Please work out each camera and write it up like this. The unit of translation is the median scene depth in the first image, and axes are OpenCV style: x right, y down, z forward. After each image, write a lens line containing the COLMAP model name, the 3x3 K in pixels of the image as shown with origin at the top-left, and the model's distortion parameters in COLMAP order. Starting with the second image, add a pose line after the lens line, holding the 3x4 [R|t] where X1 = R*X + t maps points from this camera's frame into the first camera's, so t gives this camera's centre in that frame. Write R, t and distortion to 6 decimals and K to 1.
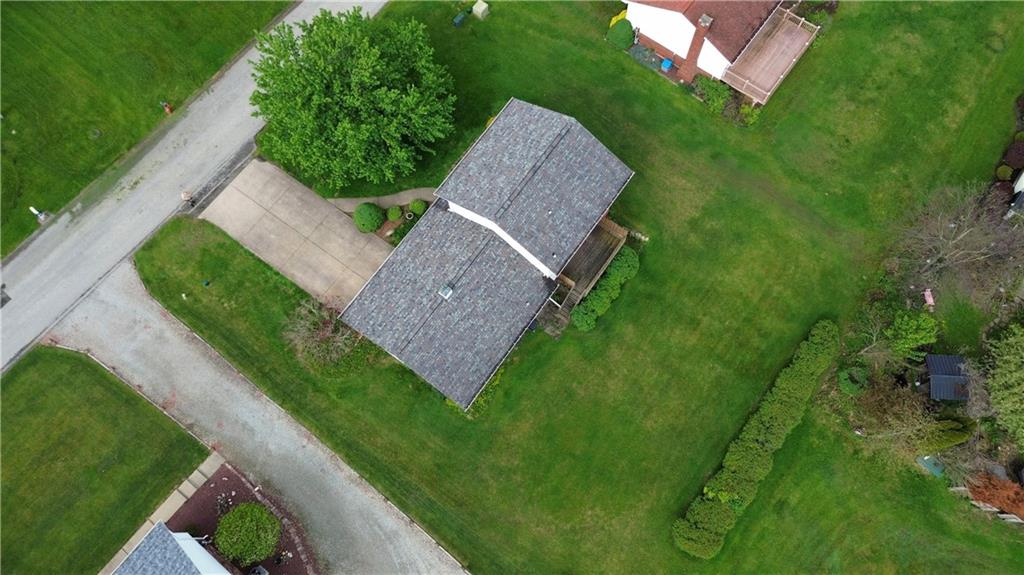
lens RADIAL K [[723.1, 0, 514.3], [0, 723.1, 284.3], [0, 0, 1]] dist [0.048035, -0.036828]
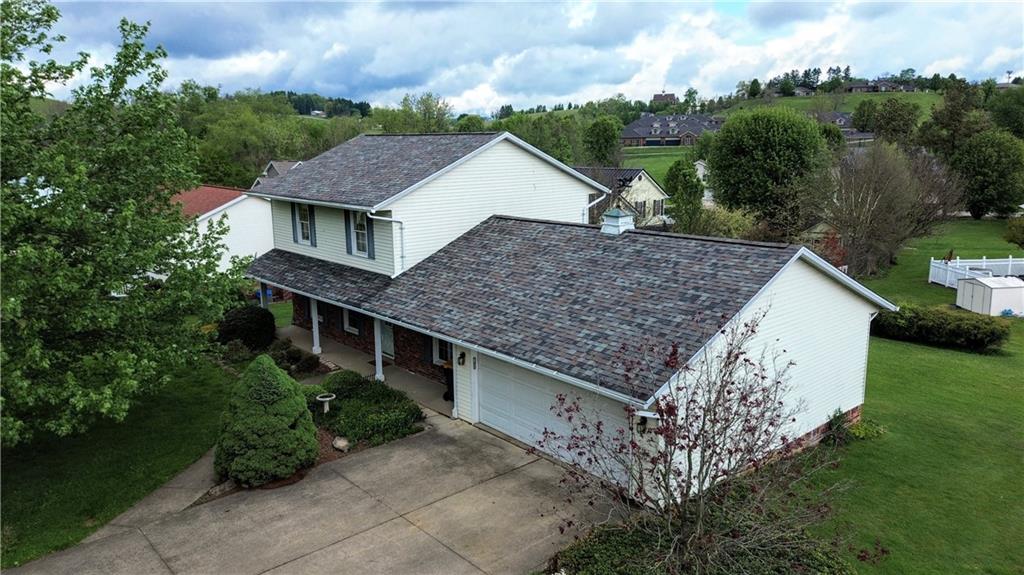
lens RADIAL K [[723.1, 0, 511.2], [0, 723.1, 281.8], [0, 0, 1]] dist [0.048035, -0.036828]
pose [[0.224075, -0.175166, 0.958701, -0.471246], [0.927148, 0.341444, -0.154315, 0.025857], [-0.300312, 0.923435, 0.238914, 0.864043]]
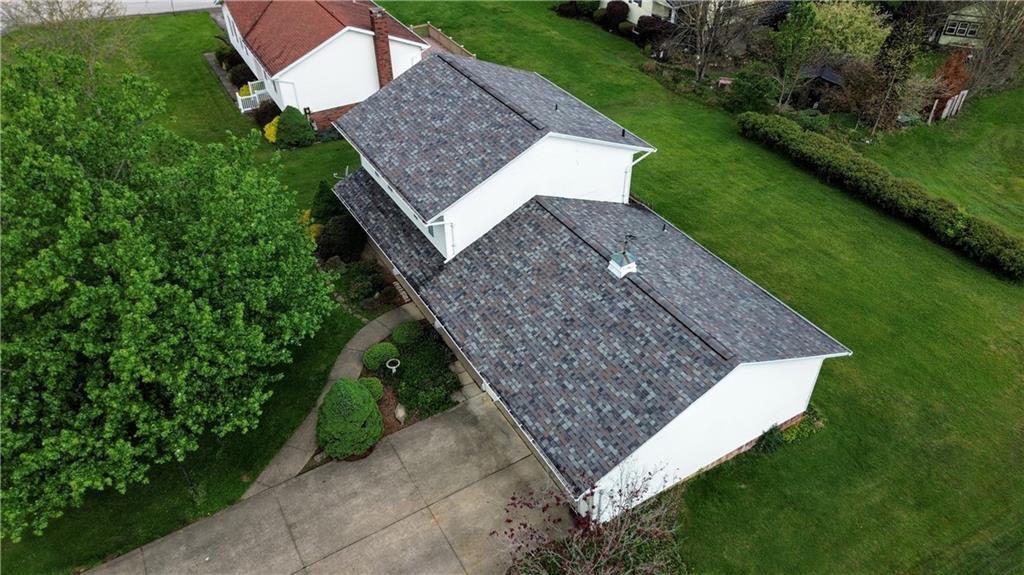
lens RADIAL K [[723.1, 0, 511.2], [0, 723.1, 278.6], [0, 0, 1]] dist [0.048035, -0.036828]
pose [[0.398259, -0.556976, 0.728812, -0.453053], [0.872246, 0.475836, -0.112992, 0.003170], [-0.283861, 0.680704, 0.675326, 0.628009]]
